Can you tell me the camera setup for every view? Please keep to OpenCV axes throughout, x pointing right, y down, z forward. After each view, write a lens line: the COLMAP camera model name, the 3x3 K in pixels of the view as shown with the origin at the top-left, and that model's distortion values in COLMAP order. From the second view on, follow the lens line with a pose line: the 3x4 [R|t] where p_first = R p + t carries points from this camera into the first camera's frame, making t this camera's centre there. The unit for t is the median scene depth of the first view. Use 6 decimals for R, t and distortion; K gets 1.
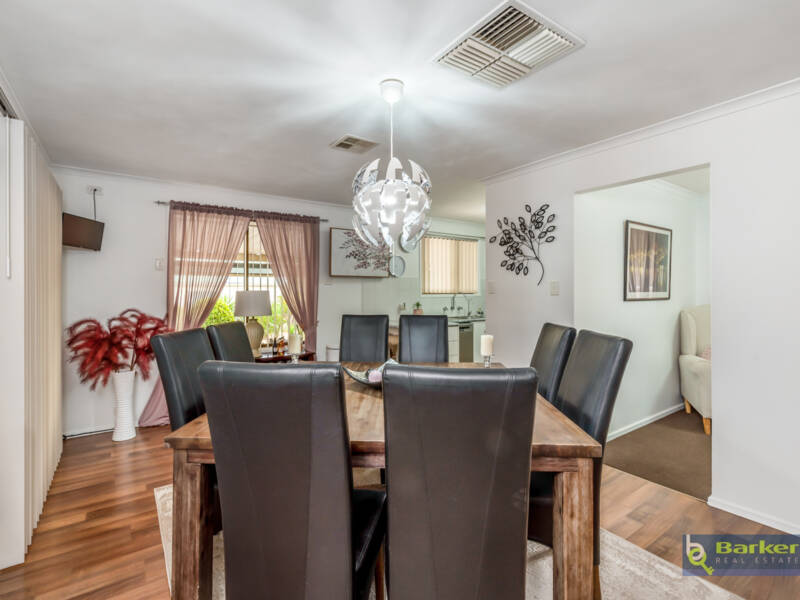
lens RADIAL K [[396.2, 0, 400.0], [0, 396.2, 300.0], [0, 0, 1]] dist [-0.000038, -0.000005]
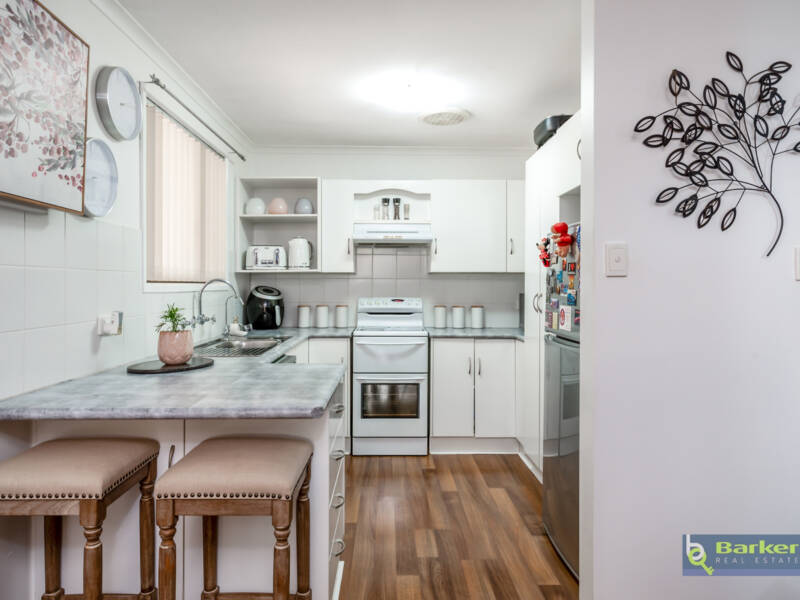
lens RADIAL K [[526.3, 0, 400.0], [0, 526.3, 300.0], [0, 0, 1]] dist [0.002018, 0.000349]
pose [[0.565259, -0.012590, 0.824818, -0.293964], [0.012590, 0.999899, 0.006634, -0.000835], [-0.824818, 0.006634, 0.565360, 0.953567]]
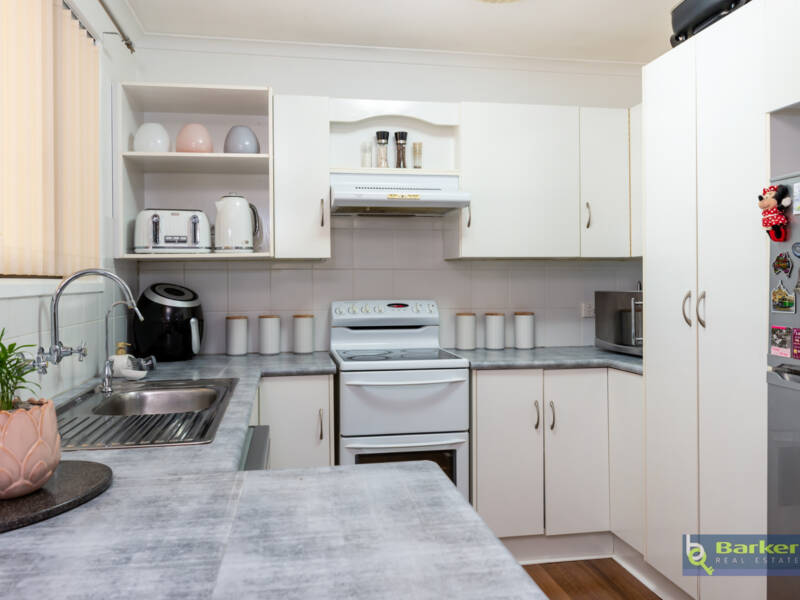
lens RADIAL K [[655.9, 0, 400.0], [0, 655.9, 300.0], [0, 0, 1]] dist [-0.004958, -0.005106]
pose [[0.428184, -0.020266, 0.903464, -0.119633], [0.023101, 0.999667, 0.011476, -0.009197], [-0.903396, 0.015957, 0.428510, 1.240027]]
